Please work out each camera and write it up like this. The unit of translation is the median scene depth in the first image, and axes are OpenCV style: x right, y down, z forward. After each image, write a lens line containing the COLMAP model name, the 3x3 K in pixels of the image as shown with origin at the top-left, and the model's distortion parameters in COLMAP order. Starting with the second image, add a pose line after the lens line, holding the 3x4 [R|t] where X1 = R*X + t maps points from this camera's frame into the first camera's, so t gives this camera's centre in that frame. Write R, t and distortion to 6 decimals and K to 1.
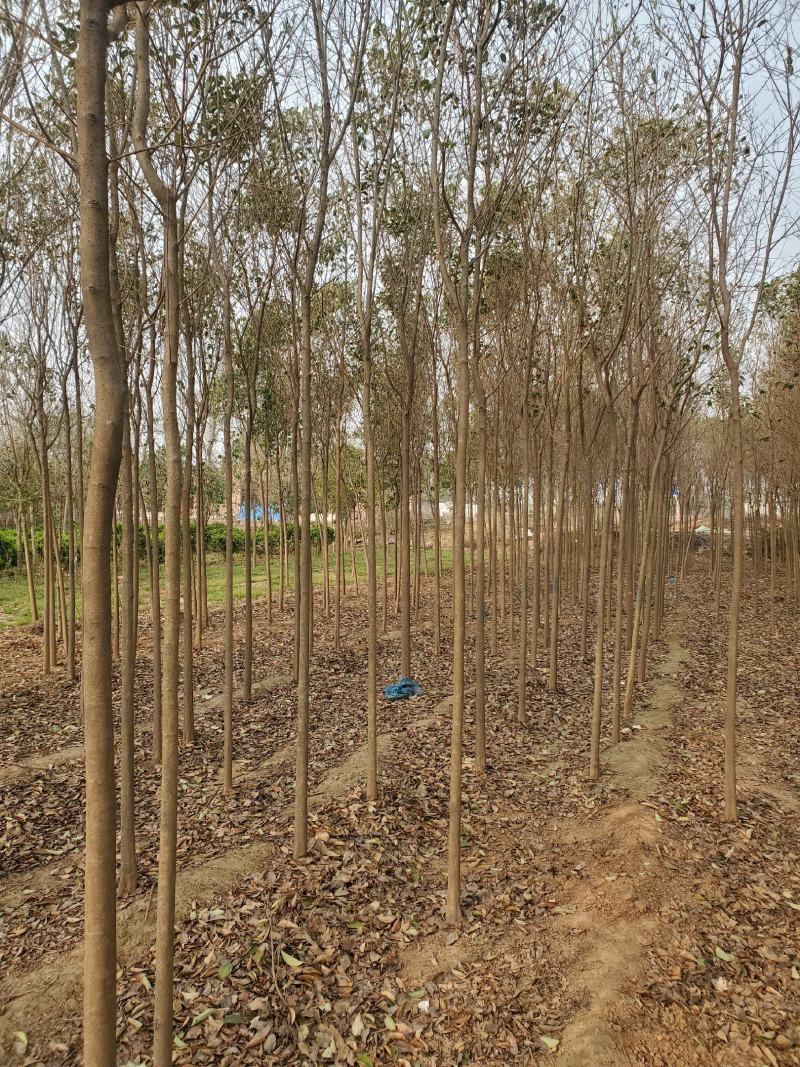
lens RADIAL K [[849.2, 0, 400.0], [0, 849.2, 533.5], [0, 0, 1]] dist [-0.000422, 0.054808]
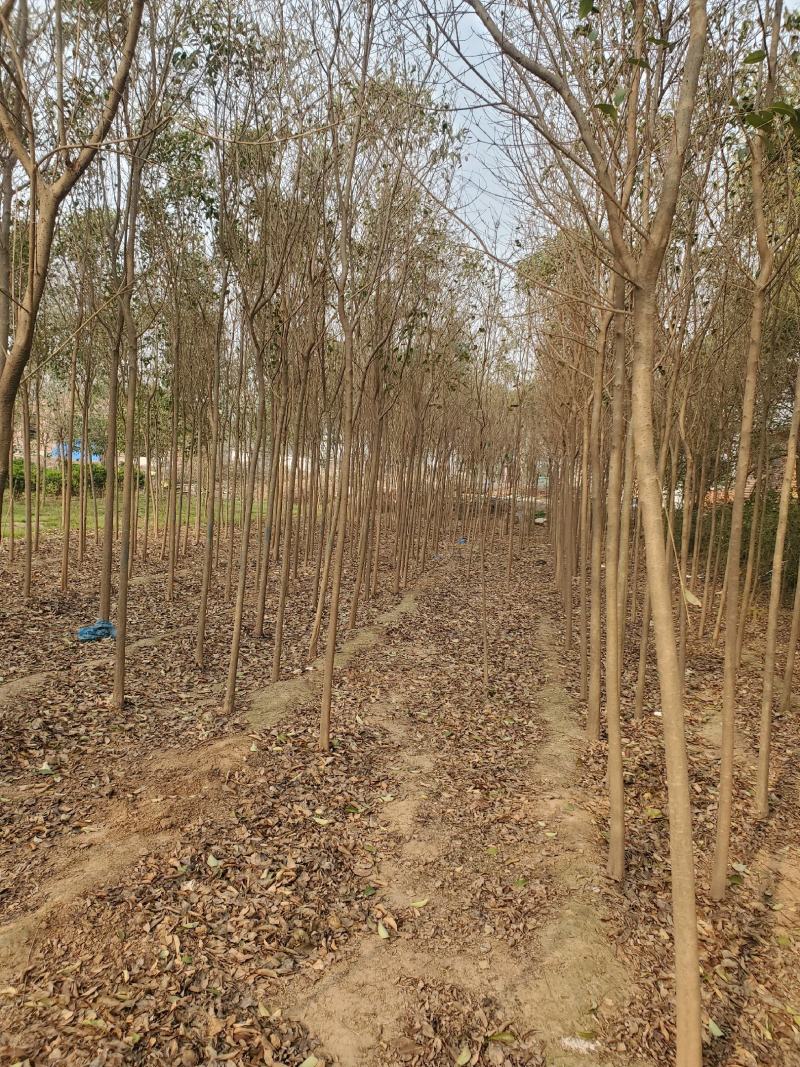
lens RADIAL K [[849.2, 0, 400.0], [0, 849.2, 533.5], [0, 0, 1]] dist [-0.000422, 0.054808]
pose [[0.990226, 0.034455, 0.135147, 0.297838], [-0.041499, 0.997904, 0.049651, 0.002948], [-0.133153, -0.054774, 0.989581, -0.063336]]
